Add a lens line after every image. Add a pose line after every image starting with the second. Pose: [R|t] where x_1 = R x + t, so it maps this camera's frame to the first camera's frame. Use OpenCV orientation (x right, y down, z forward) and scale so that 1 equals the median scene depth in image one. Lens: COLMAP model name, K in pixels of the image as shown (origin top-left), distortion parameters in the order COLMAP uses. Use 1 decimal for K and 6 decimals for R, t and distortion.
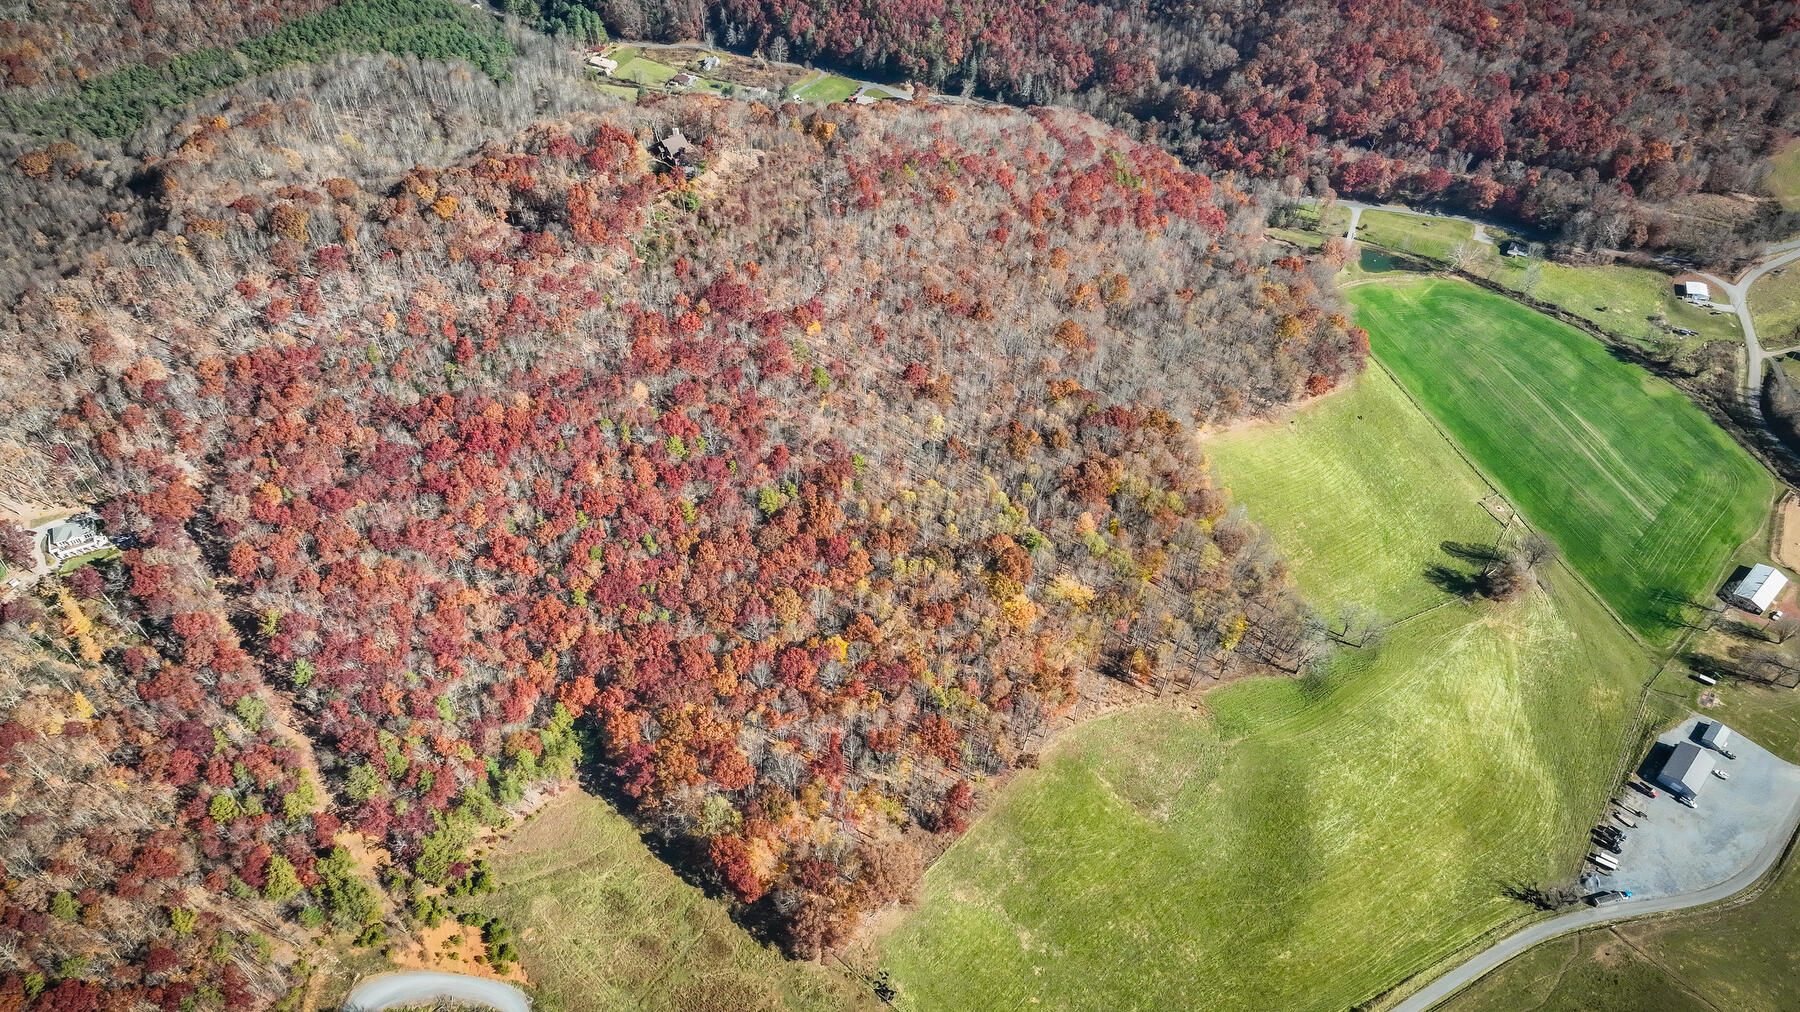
lens RADIAL K [[1254.3, 0, 896.3], [0, 1254.3, 500.5], [0, 0, 1]] dist [-0.001223, 0.021740]
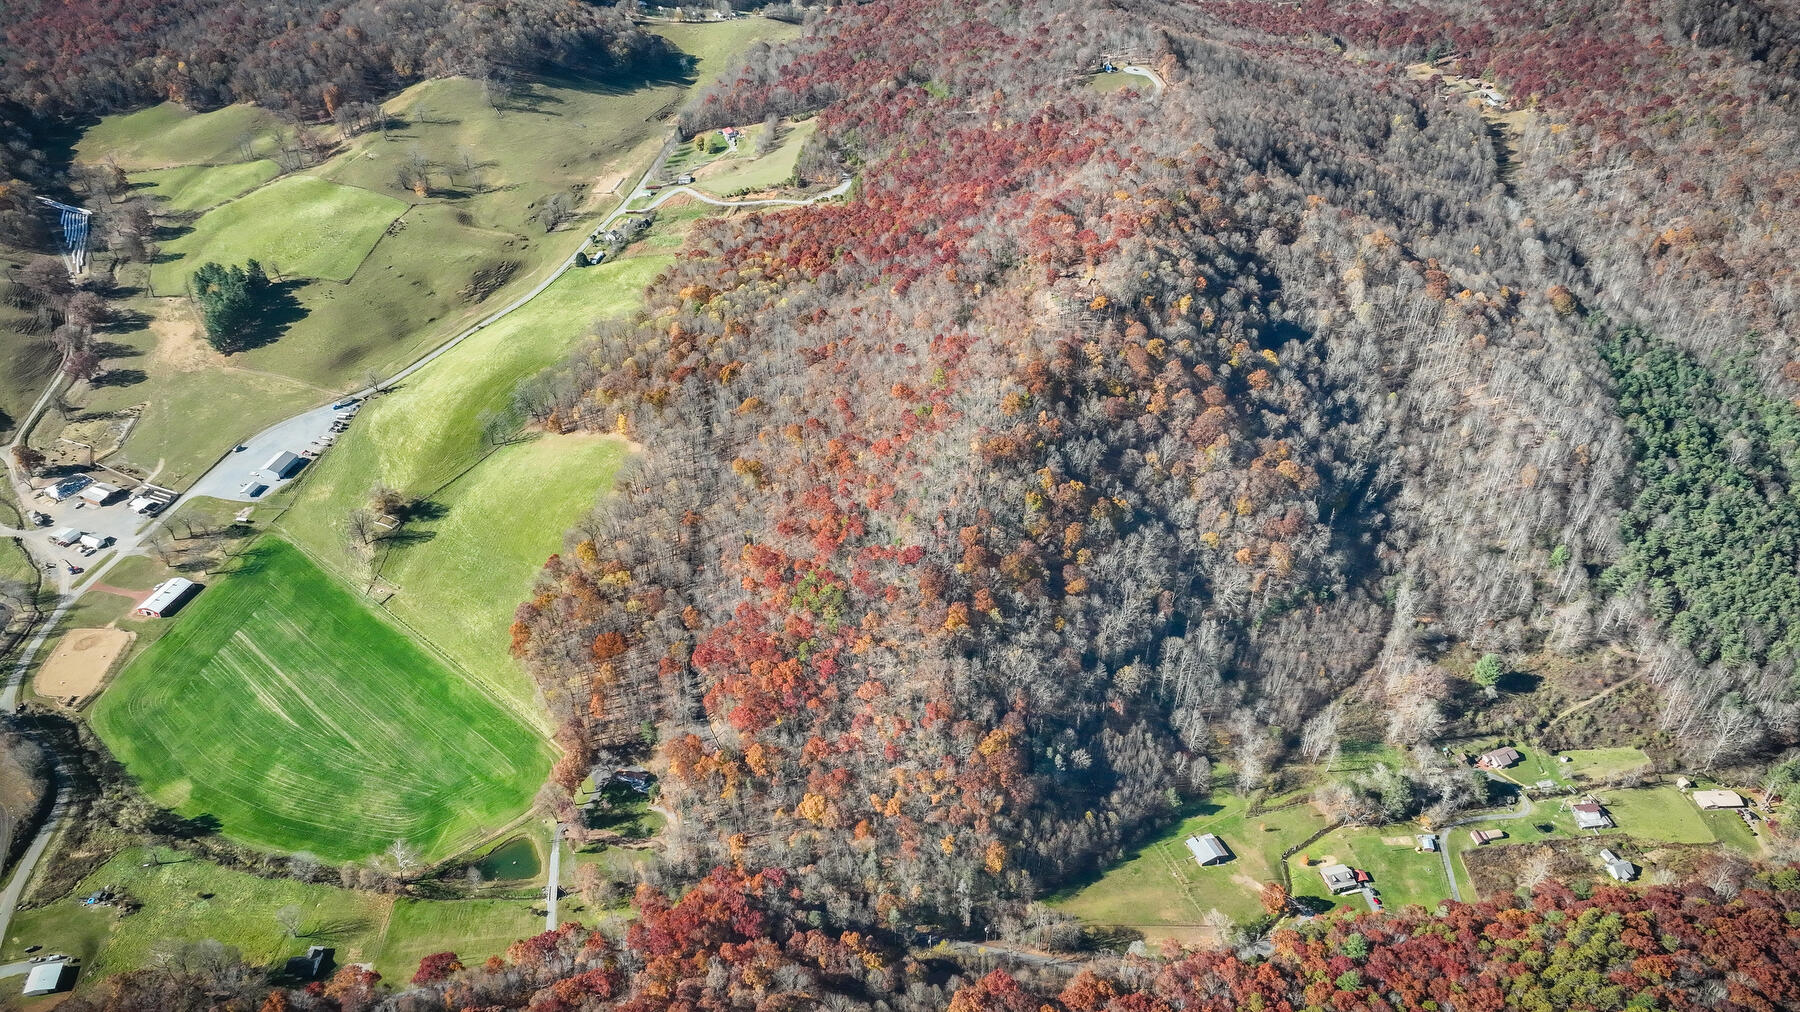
lens RADIAL K [[1254.3, 0, 896.3], [0, 1254.3, 500.5], [0, 0, 1]] dist [-0.001223, 0.021740]
pose [[-0.845697, 0.304490, -0.438271, 0.524182], [-0.392621, 0.201233, 0.897415, -1.128345], [0.361449, 0.931016, -0.050633, 1.077377]]
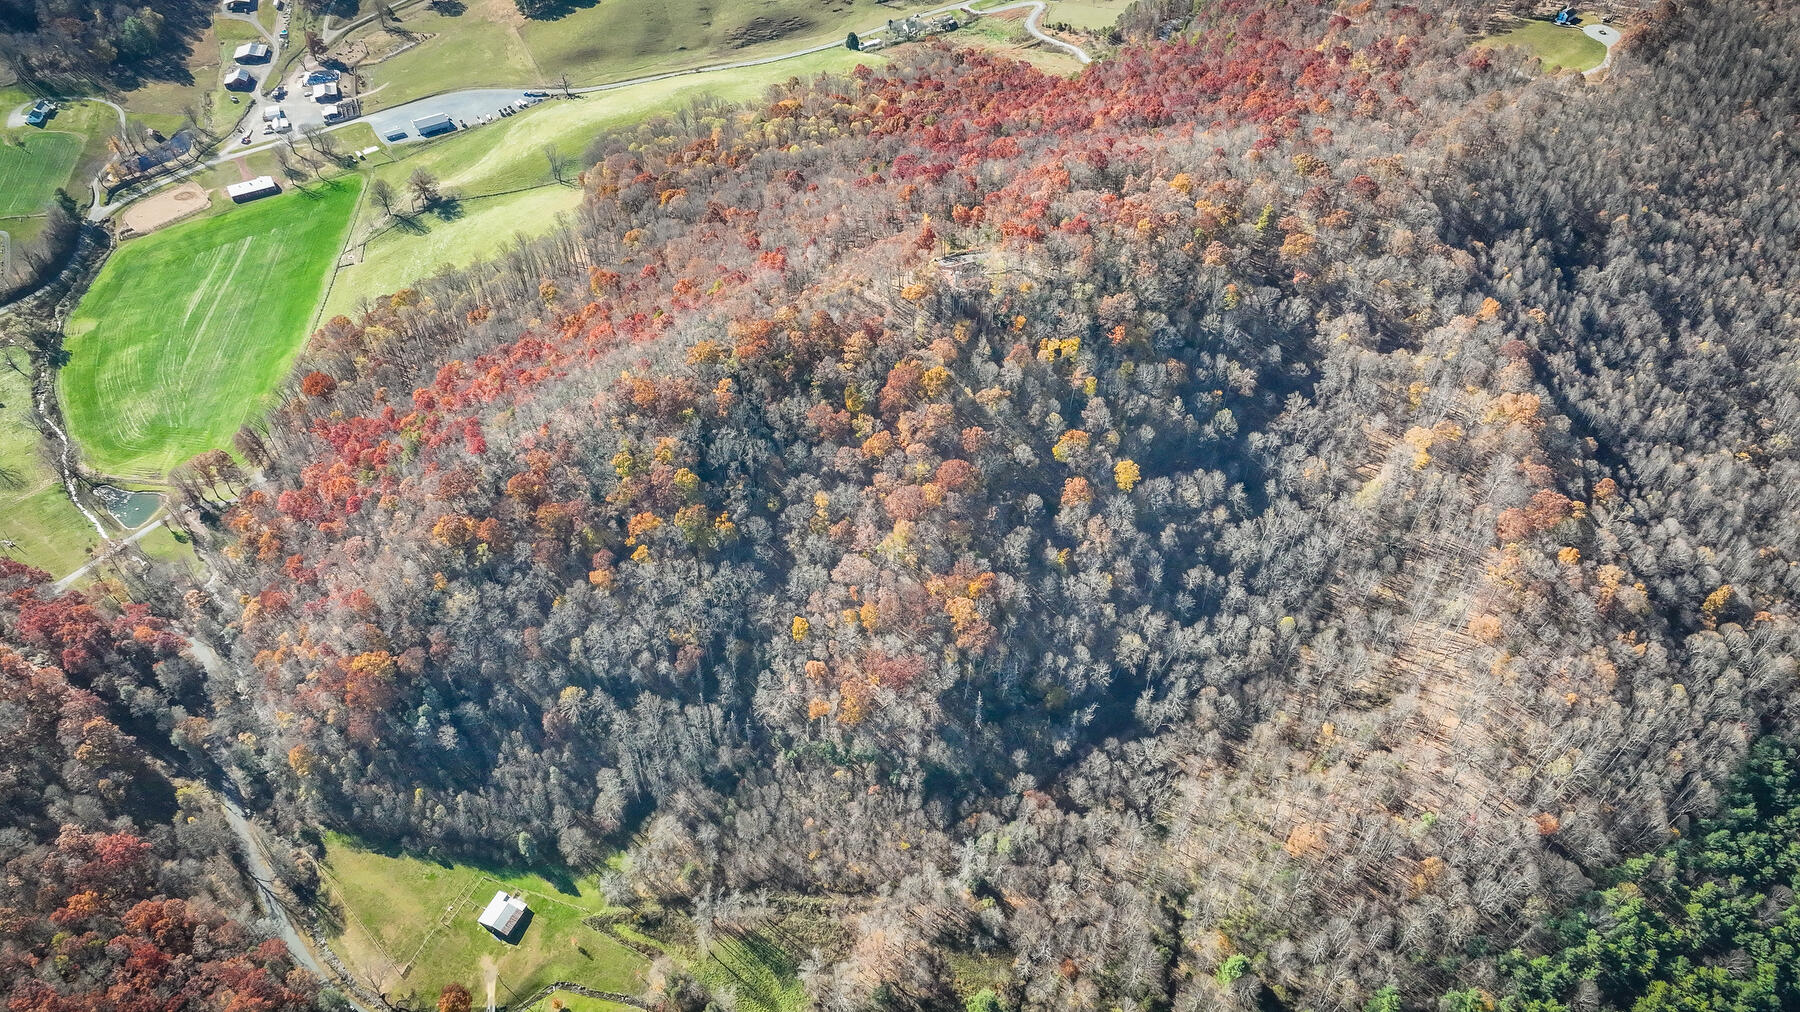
lens RADIAL K [[1254.3, 0, 896.3], [0, 1254.3, 500.5], [0, 0, 1]] dist [-0.001223, 0.021740]
pose [[-0.973700, -0.164133, 0.158014, -0.265788], [0.163506, -0.020417, 0.986331, -1.067473], [-0.158663, 0.986227, 0.046716, 1.025748]]
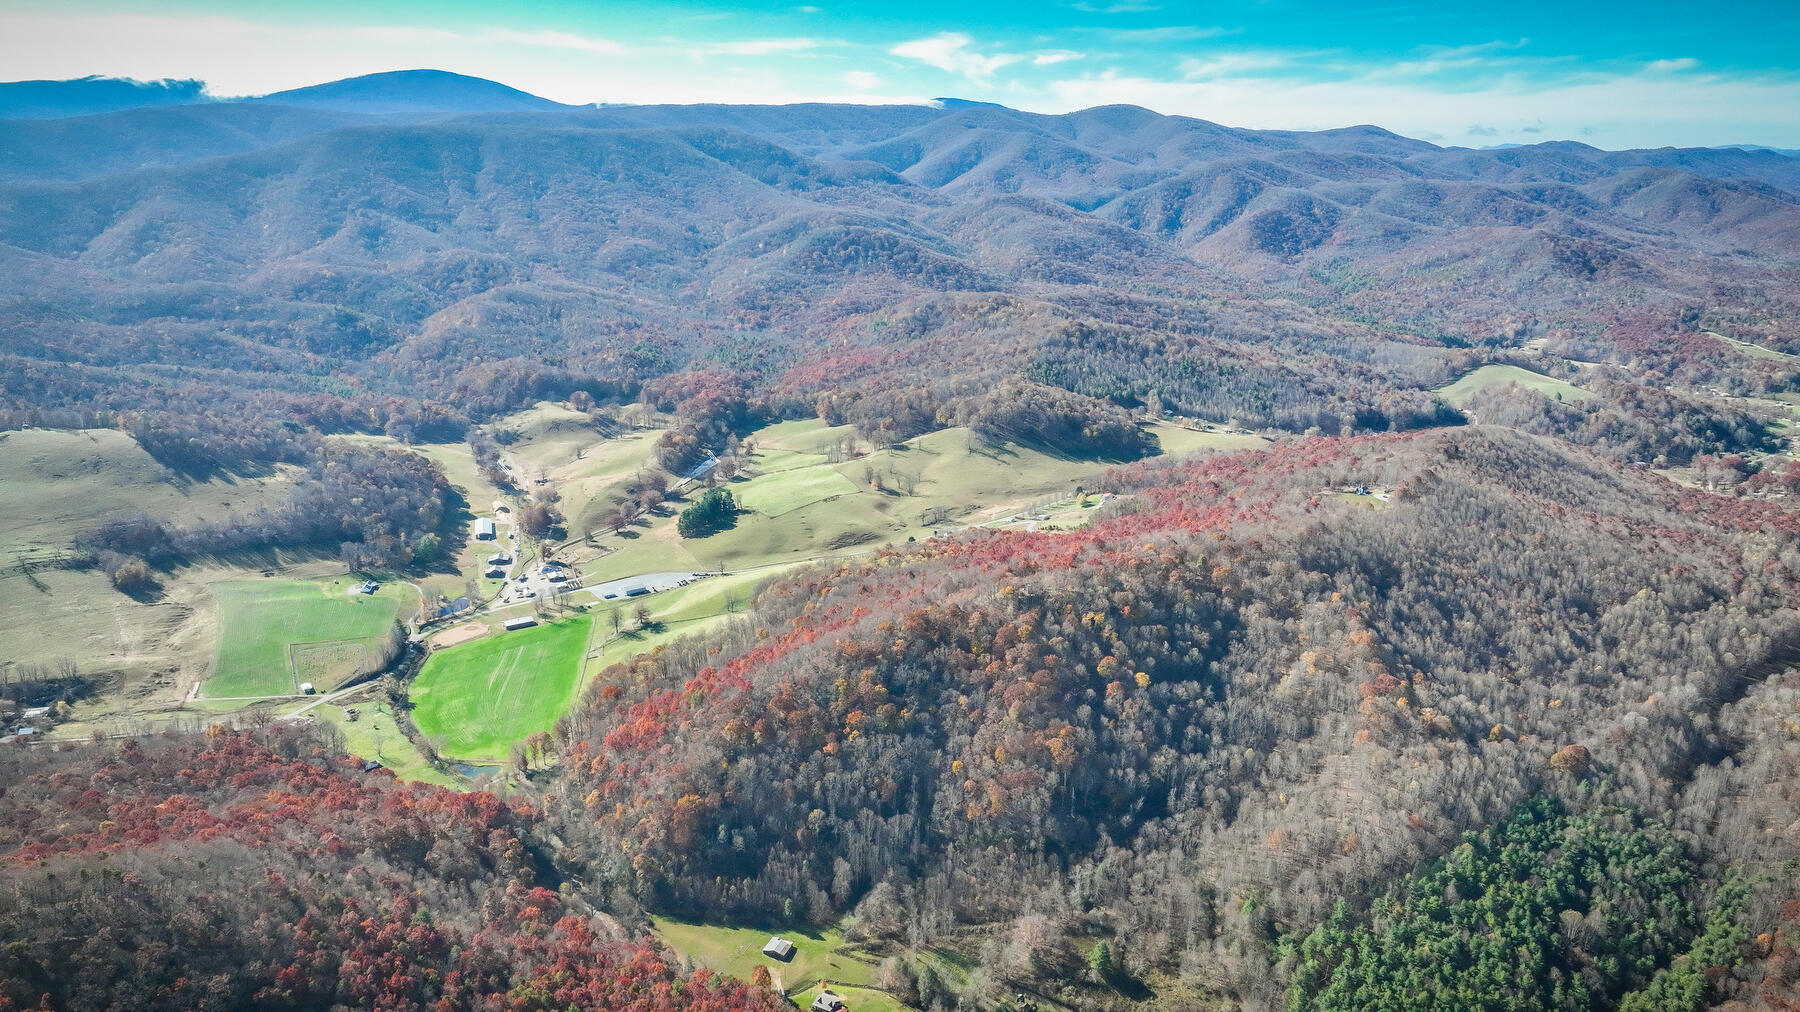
lens RADIAL K [[1254.3, 0, 896.3], [0, 1254.3, 500.5], [0, 0, 1]] dist [-0.001223, 0.021740]
pose [[-0.983388, -0.050415, 0.174372, -0.245844], [0.131523, 0.464152, 0.875936, -1.544373], [-0.125096, 0.884320, -0.449811, 1.474352]]
